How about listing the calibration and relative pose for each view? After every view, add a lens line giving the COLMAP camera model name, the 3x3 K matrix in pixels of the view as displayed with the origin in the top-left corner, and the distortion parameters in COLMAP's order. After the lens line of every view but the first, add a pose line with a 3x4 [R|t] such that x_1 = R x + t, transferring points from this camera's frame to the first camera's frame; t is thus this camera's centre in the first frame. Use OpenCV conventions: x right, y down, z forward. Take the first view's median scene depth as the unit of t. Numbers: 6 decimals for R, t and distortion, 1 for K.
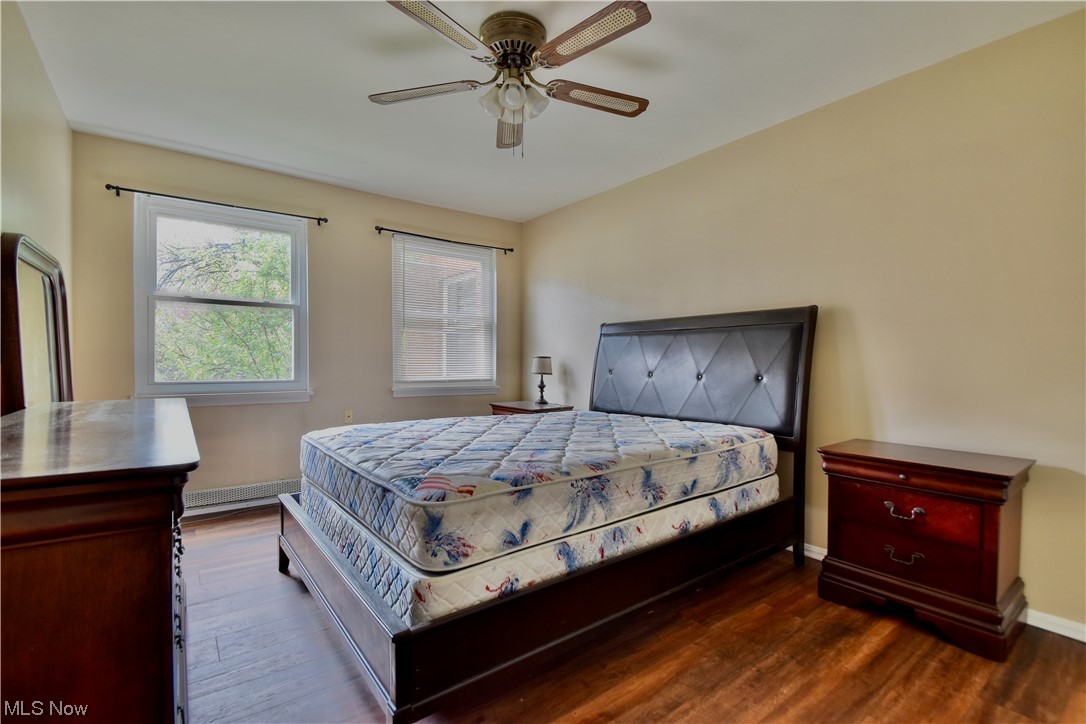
lens RADIAL K [[497.0, 0, 543.0], [0, 497.0, 362.0], [0, 0, 1]] dist [-0.002649, -0.000345]
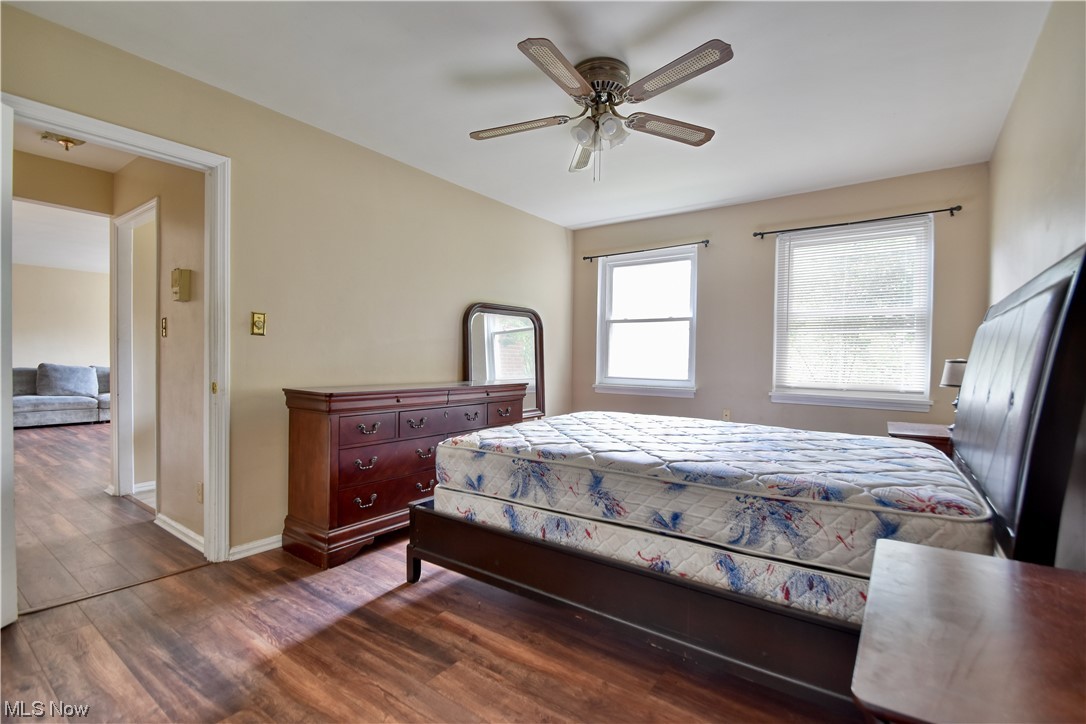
lens RADIAL K [[497.0, 0, 543.0], [0, 497.0, 362.0], [0, 0, 1]] dist [-0.002649, -0.000345]
pose [[0.283709, 0.002811, -0.958906, 1.107681], [-0.017040, 0.999853, -0.002111, 0.003621], [0.958759, 0.016938, 0.283715, 0.631357]]
